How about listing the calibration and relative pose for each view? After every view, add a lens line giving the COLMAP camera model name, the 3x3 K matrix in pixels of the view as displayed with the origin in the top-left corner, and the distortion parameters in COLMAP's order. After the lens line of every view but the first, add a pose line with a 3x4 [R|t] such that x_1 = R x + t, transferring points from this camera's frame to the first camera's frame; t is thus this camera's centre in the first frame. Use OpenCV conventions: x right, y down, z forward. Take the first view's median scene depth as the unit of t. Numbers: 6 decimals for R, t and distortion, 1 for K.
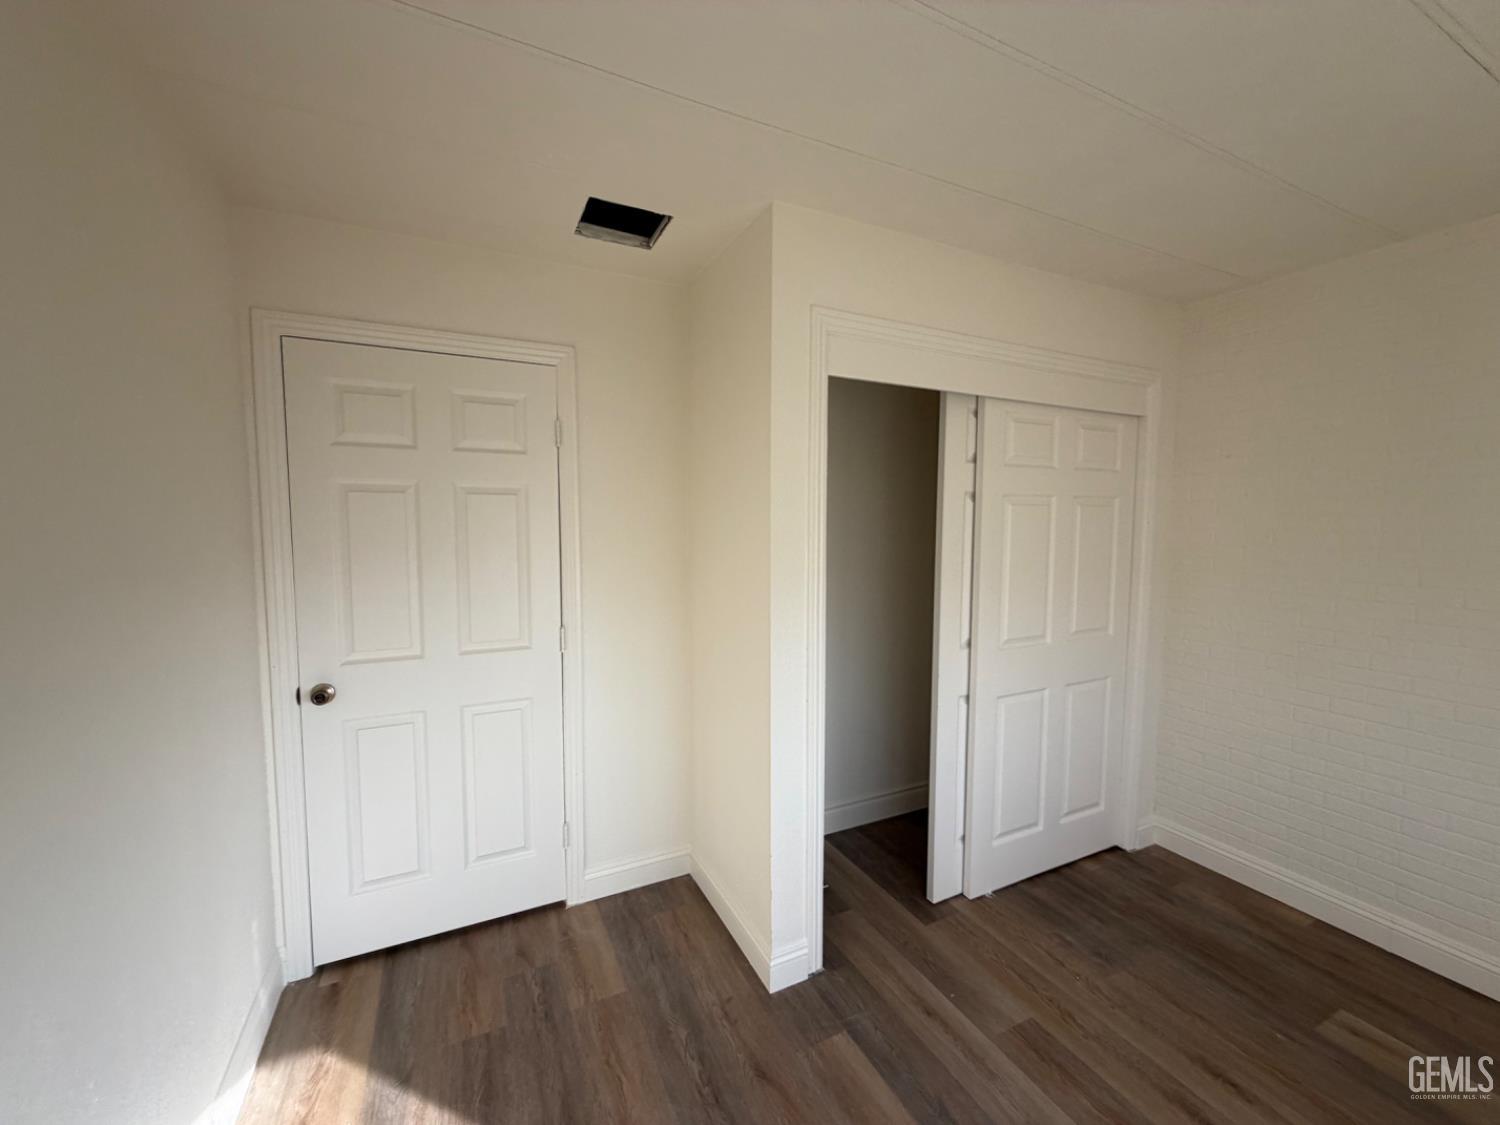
lens RADIAL K [[596.2, 0, 753.9], [0, 596.2, 571.9], [0, 0, 1]] dist [-0.000013, 0.000121]
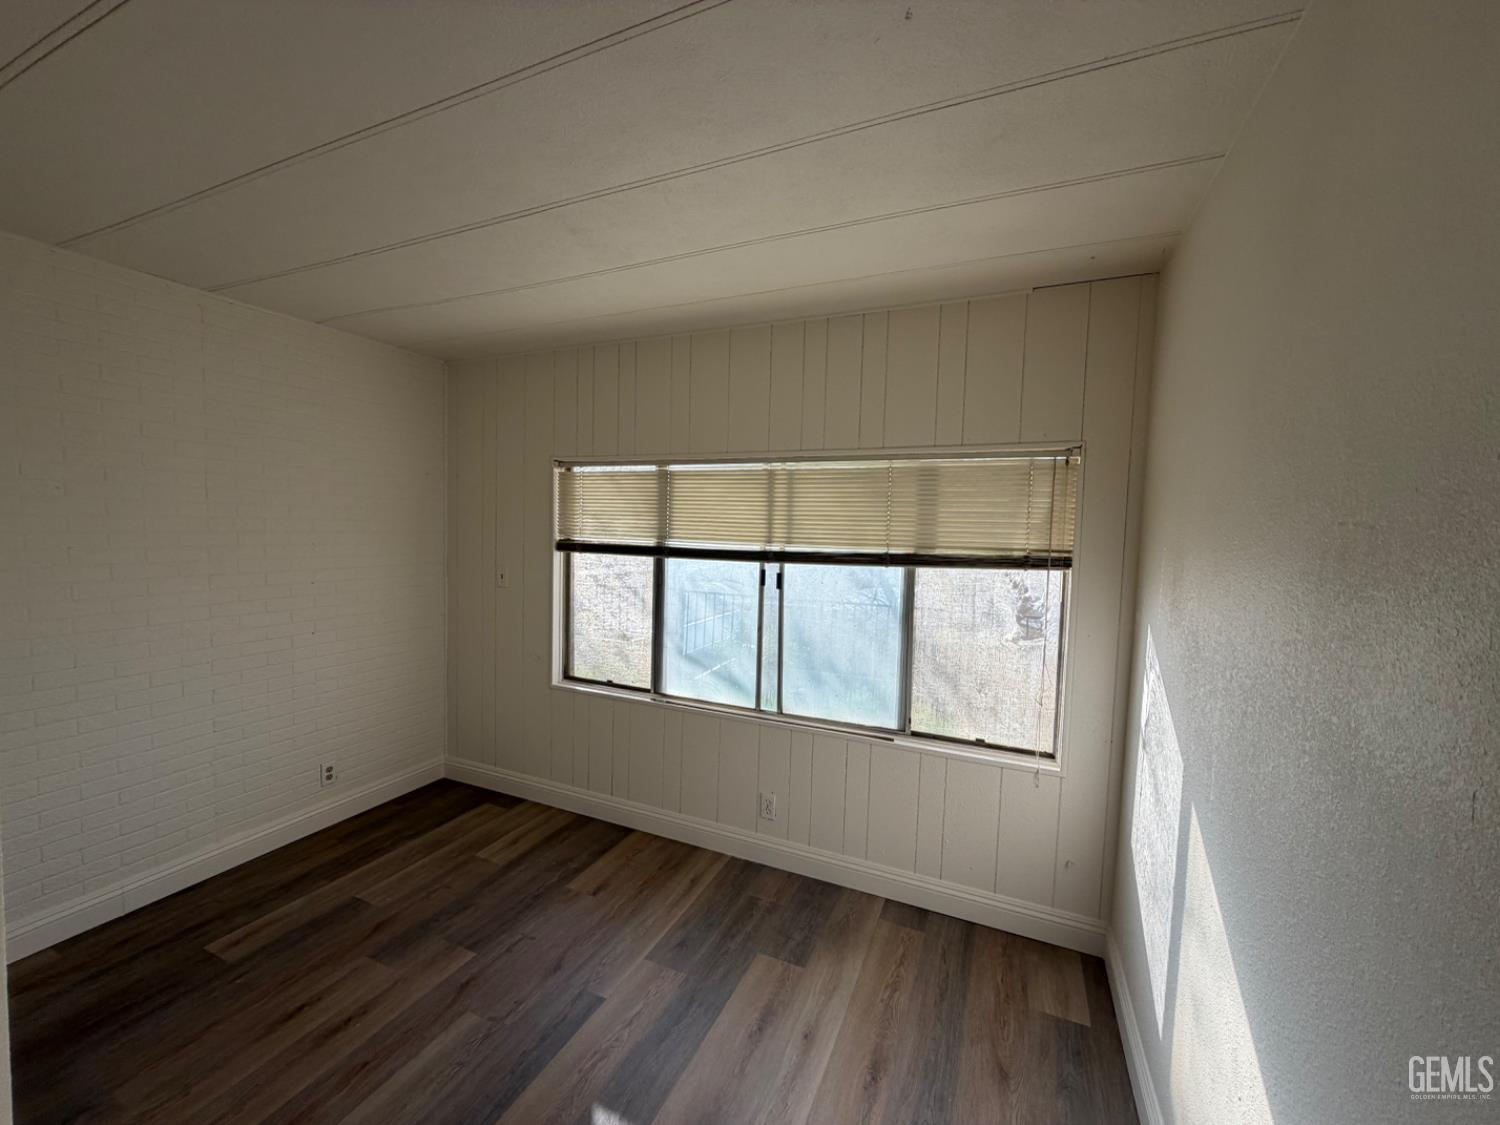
lens RADIAL K [[596.2, 0, 745.0], [0, 596.2, 565.6], [0, 0, 1]] dist [-0.000013, 0.000121]
pose [[-0.637608, -0.063985, 0.767699, -0.477943], [0.035489, 0.993047, 0.112242, -0.085368], [-0.769543, 0.098811, -0.630904, 0.779682]]
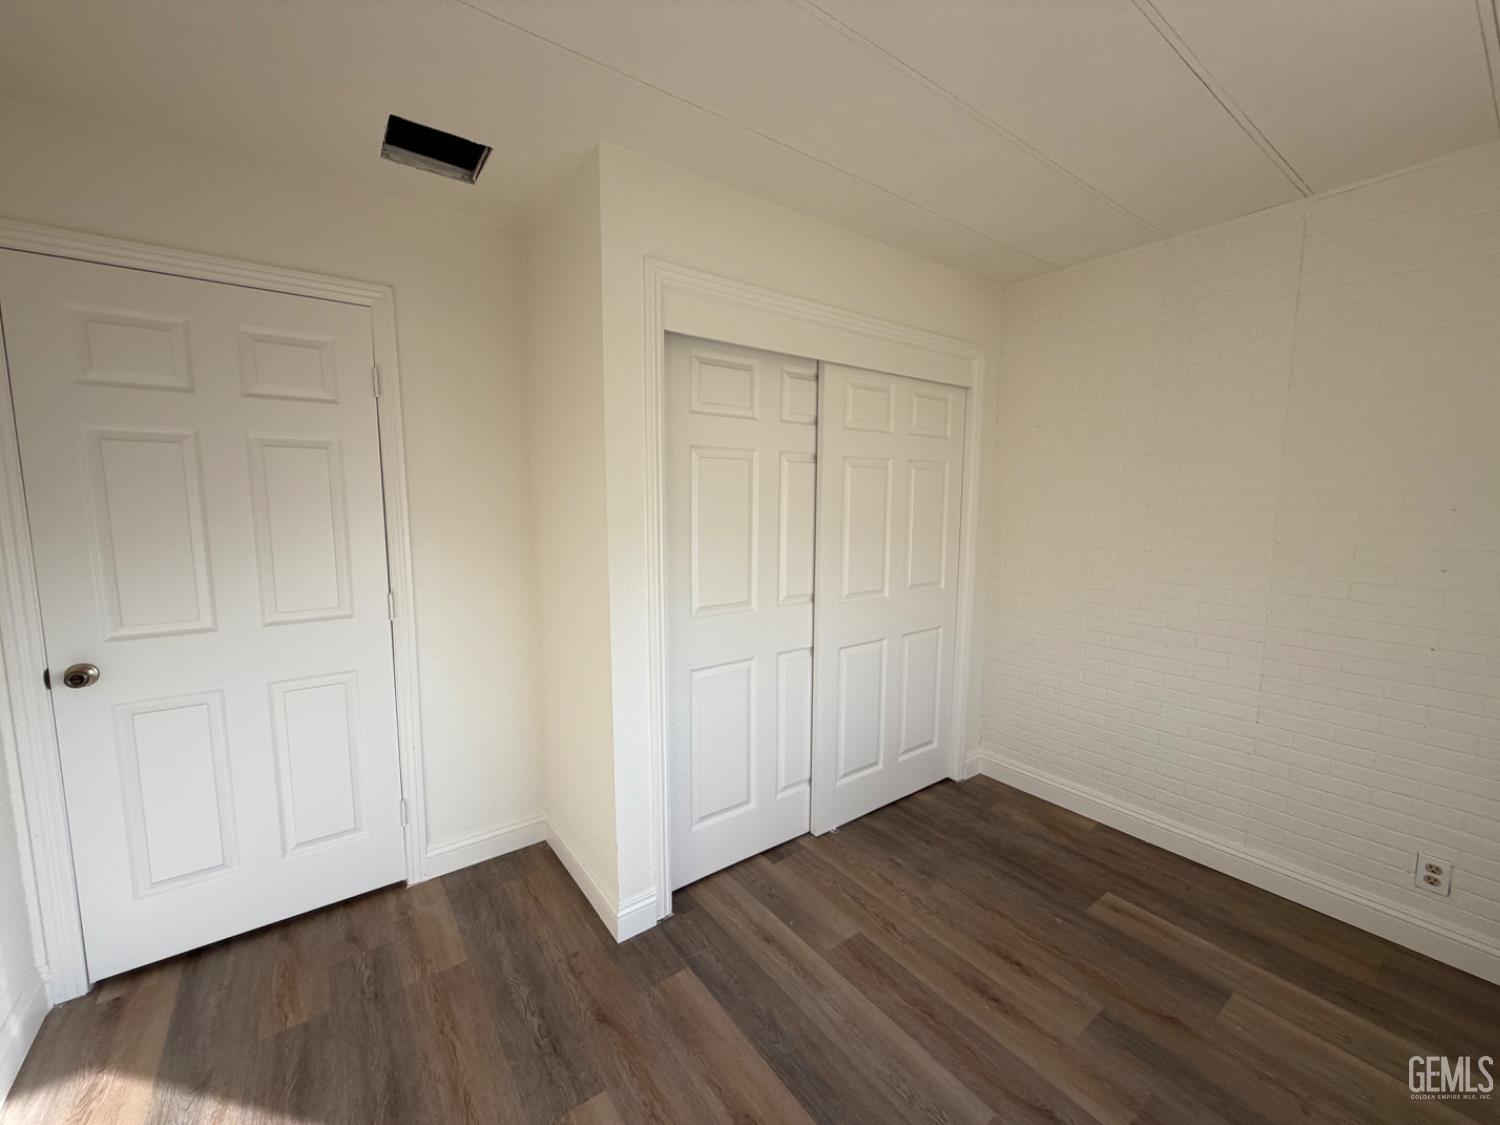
lens RADIAL K [[596.2, 0, 753.3], [0, 596.2, 571.0], [0, 0, 1]] dist [-0.000013, 0.000121]
pose [[0.983593, -0.020315, 0.179255, 0.080510], [0.012575, 0.998943, 0.044213, 0.027475], [-0.179964, -0.041233, 0.982809, -0.016777]]
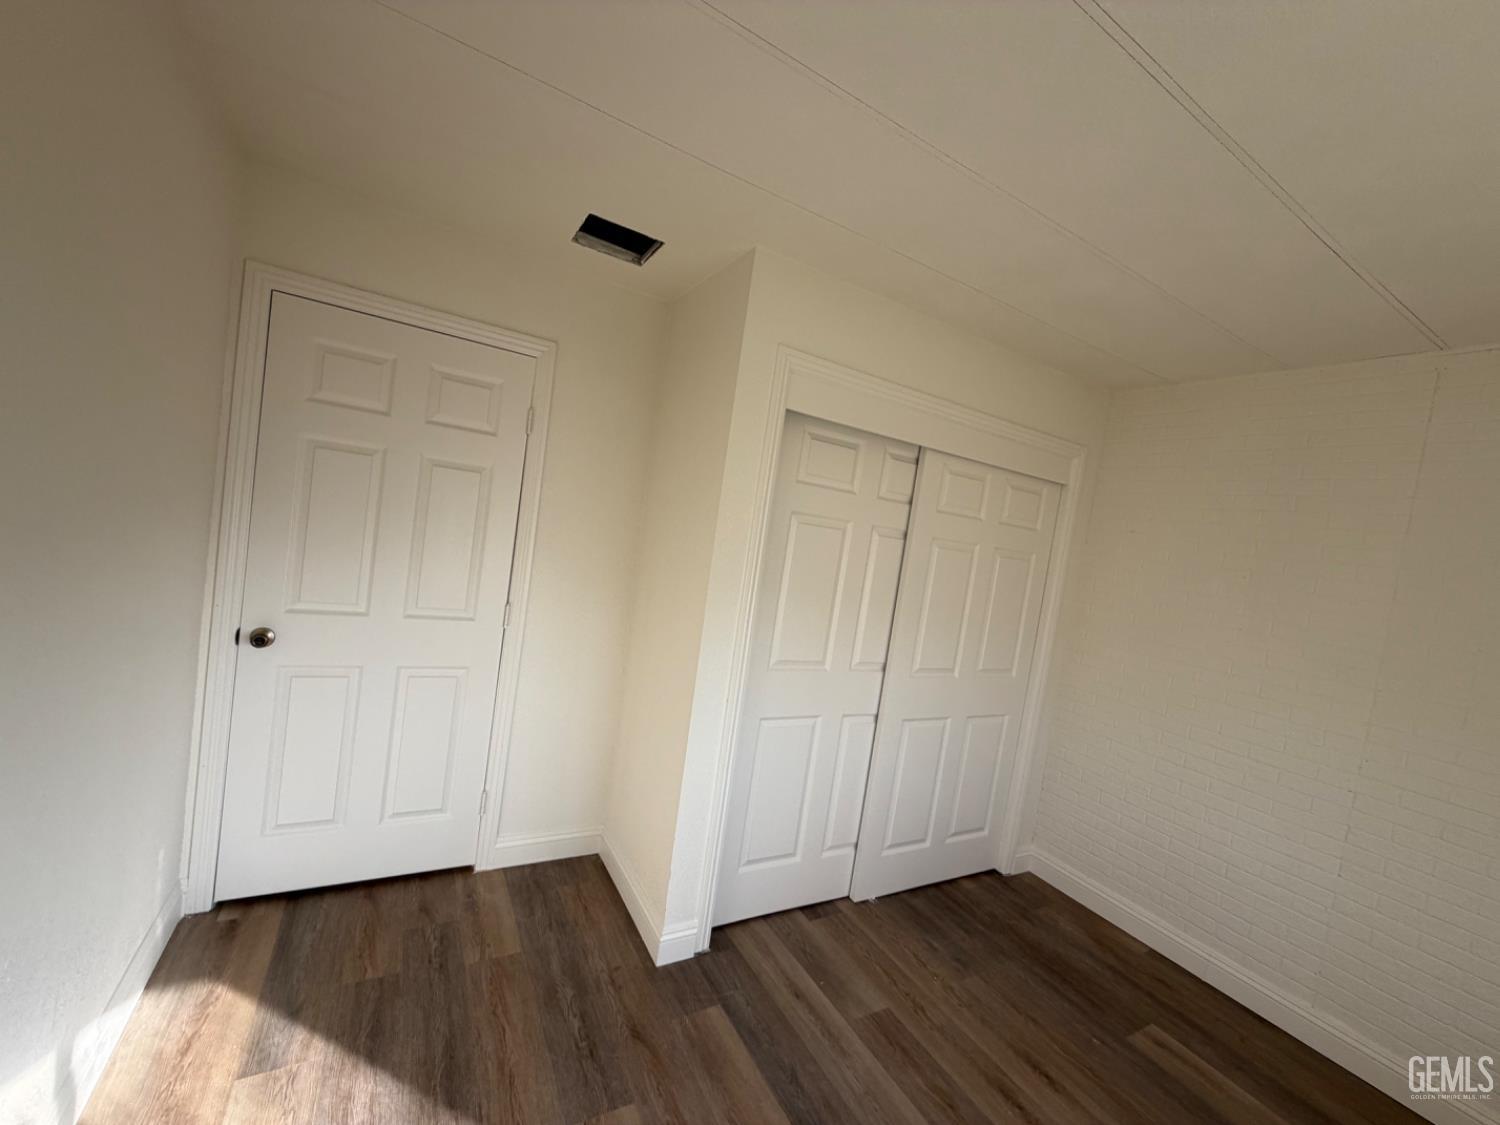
lens RADIAL K [[596.2, 0, 752.0], [0, 596.2, 572.1], [0, 0, 1]] dist [-0.000013, 0.000121]
pose [[0.988453, 0.135059, 0.068694, 0.026352], [-0.134272, 0.990816, -0.015957, -0.004424], [-0.070218, 0.006549, 0.997510, -0.086275]]
